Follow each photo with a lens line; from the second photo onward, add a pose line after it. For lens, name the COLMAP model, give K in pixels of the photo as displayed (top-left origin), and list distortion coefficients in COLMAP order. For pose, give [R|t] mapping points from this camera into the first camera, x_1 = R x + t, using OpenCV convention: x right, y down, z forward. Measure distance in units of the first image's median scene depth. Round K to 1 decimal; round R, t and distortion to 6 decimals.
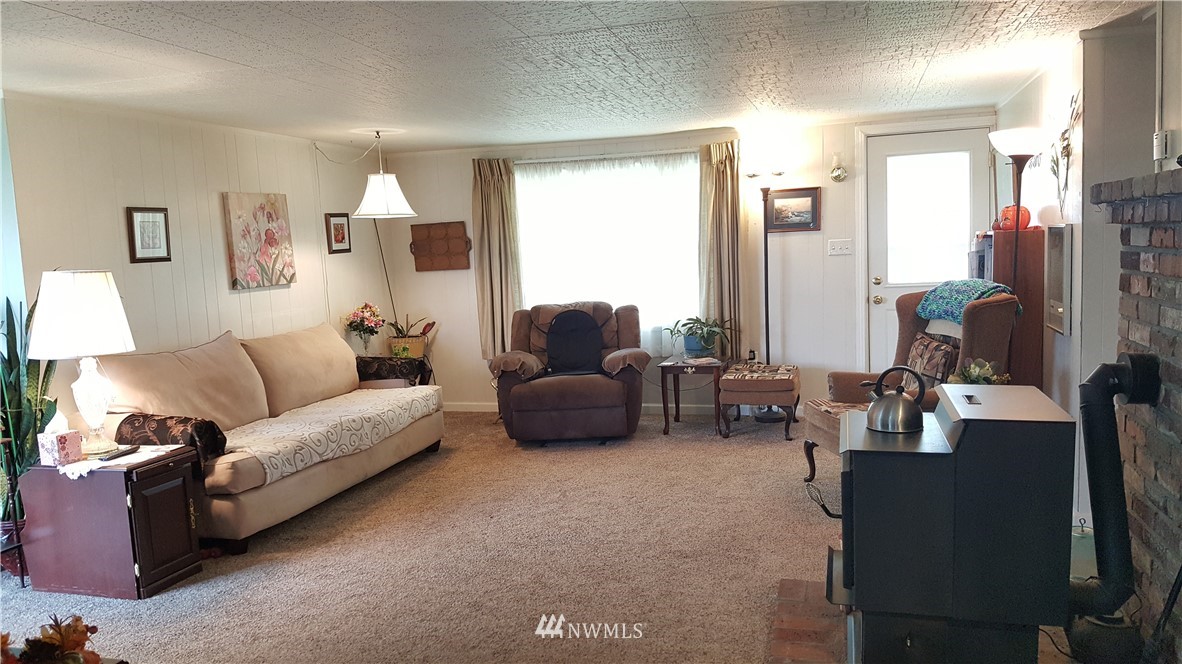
lens RADIAL K [[881.7, 0, 587.8], [0, 881.7, 359.9], [0, 0, 1]] dist [0.091812, -0.251695]
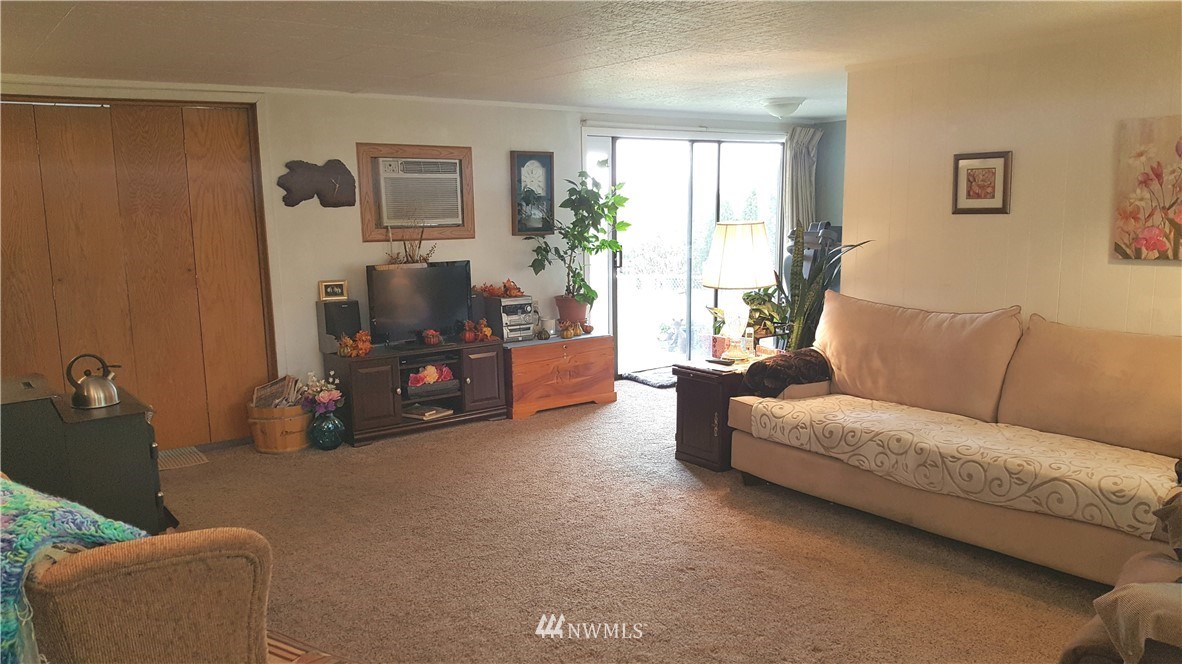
lens RADIAL K [[881.7, 0, 587.8], [0, 881.7, 359.9], [0, 0, 1]] dist [0.091812, -0.251695]
pose [[-0.620602, 0.175771, -0.764171, 0.458724], [-0.060974, 0.960783, 0.270514, -0.182448], [0.781752, 0.214476, -0.585546, 1.216023]]
